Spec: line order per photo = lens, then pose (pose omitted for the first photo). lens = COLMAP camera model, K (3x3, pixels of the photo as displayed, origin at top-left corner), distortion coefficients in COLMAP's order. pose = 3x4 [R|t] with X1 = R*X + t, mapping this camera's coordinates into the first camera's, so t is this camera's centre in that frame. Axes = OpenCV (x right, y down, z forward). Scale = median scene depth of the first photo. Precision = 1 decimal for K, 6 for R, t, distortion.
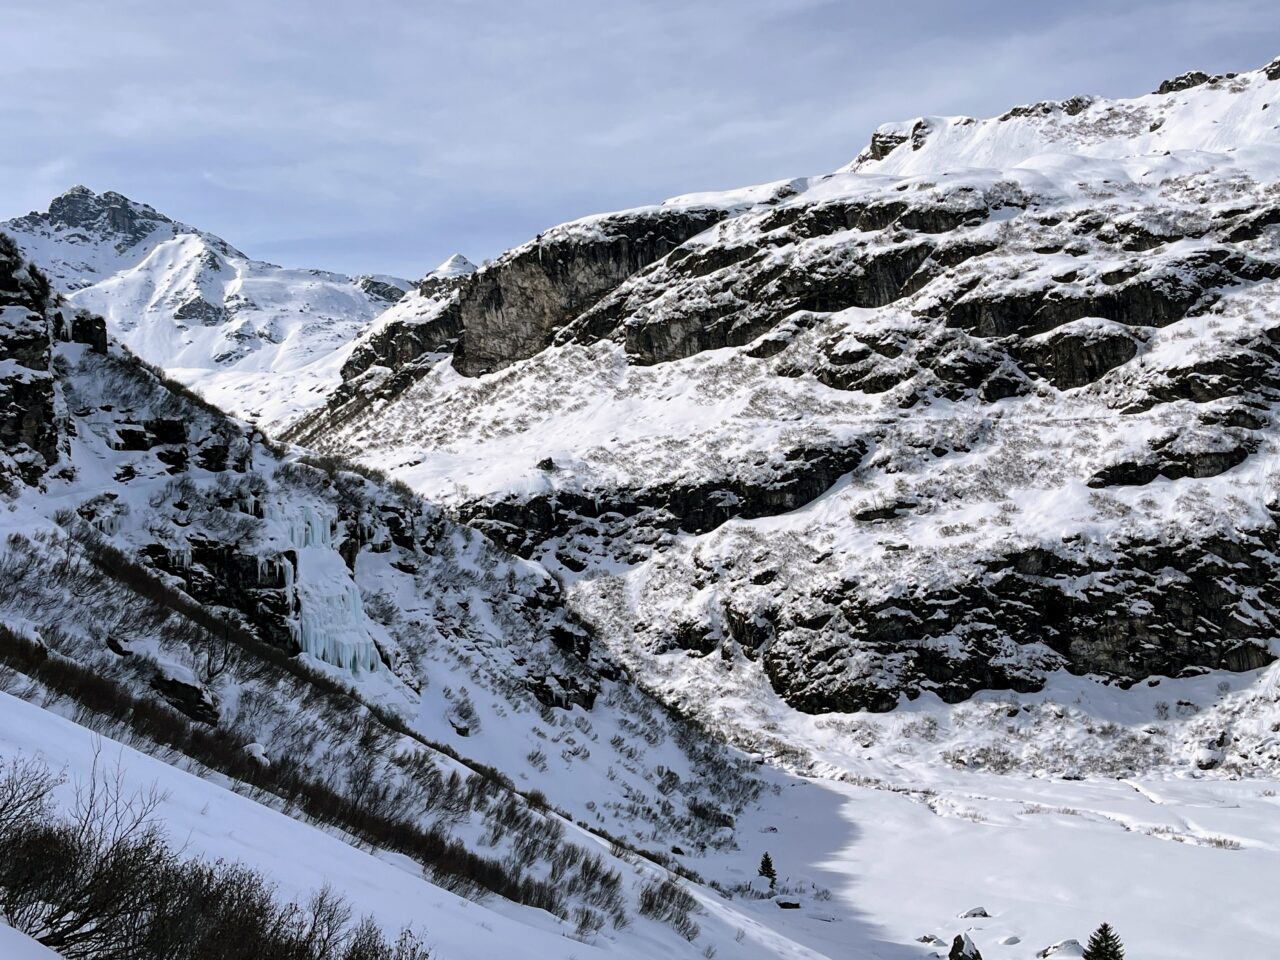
lens RADIAL K [[1574.0, 0, 642.0], [0, 1574.0, 486.4], [0, 0, 1]] dist [0.114130, -0.251421]
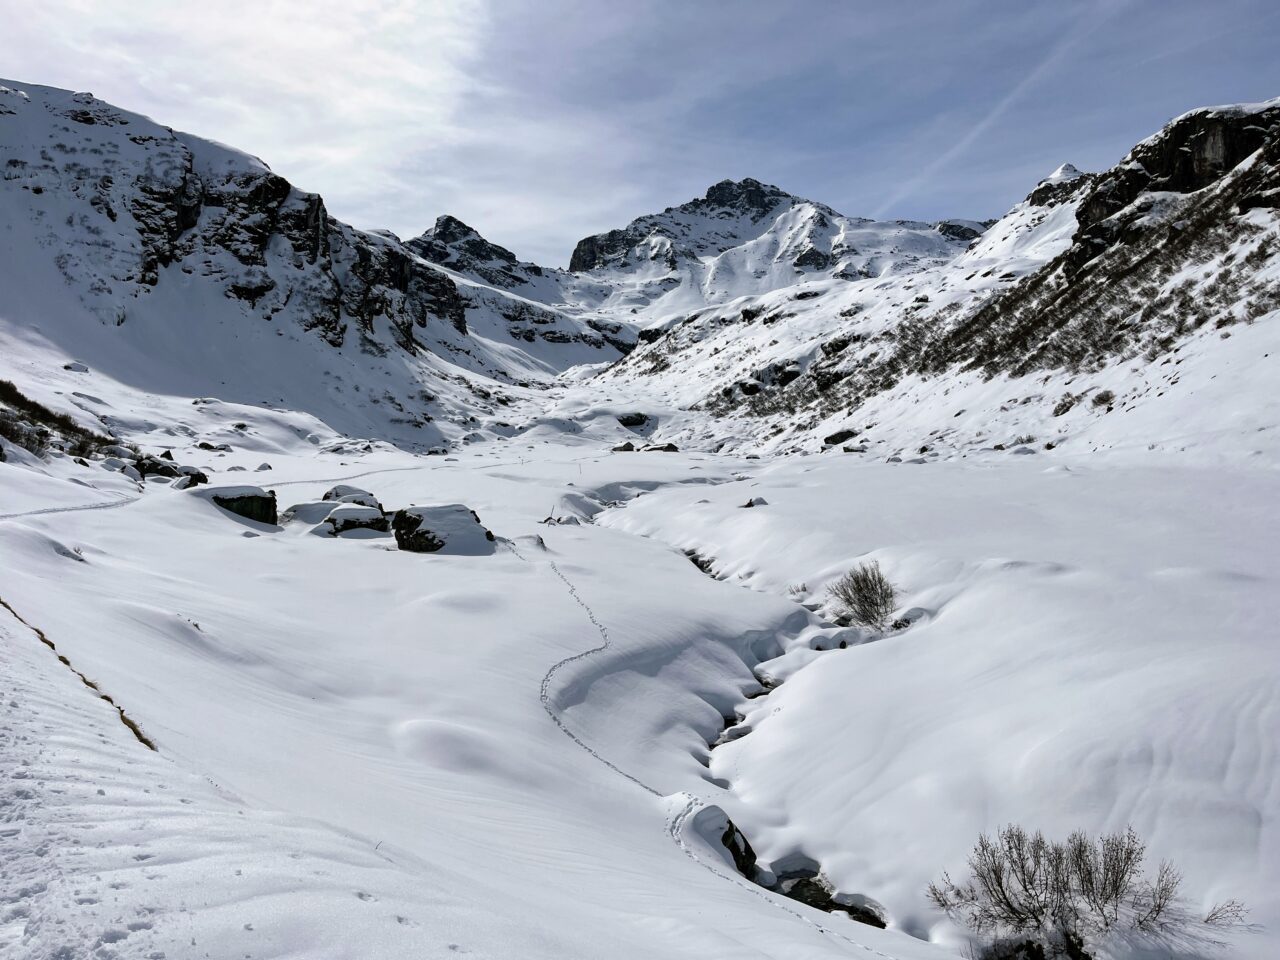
lens RADIAL K [[981.4, 0, 637.5], [0, 981.4, 501.7], [0, 0, 1]] dist [0.071243, -0.096125]
pose [[0.907973, 0.029645, -0.417980, -0.095636], [0.015442, 0.994450, 0.104074, 0.001425], [0.418745, -0.100951, 0.902475, 0.278852]]
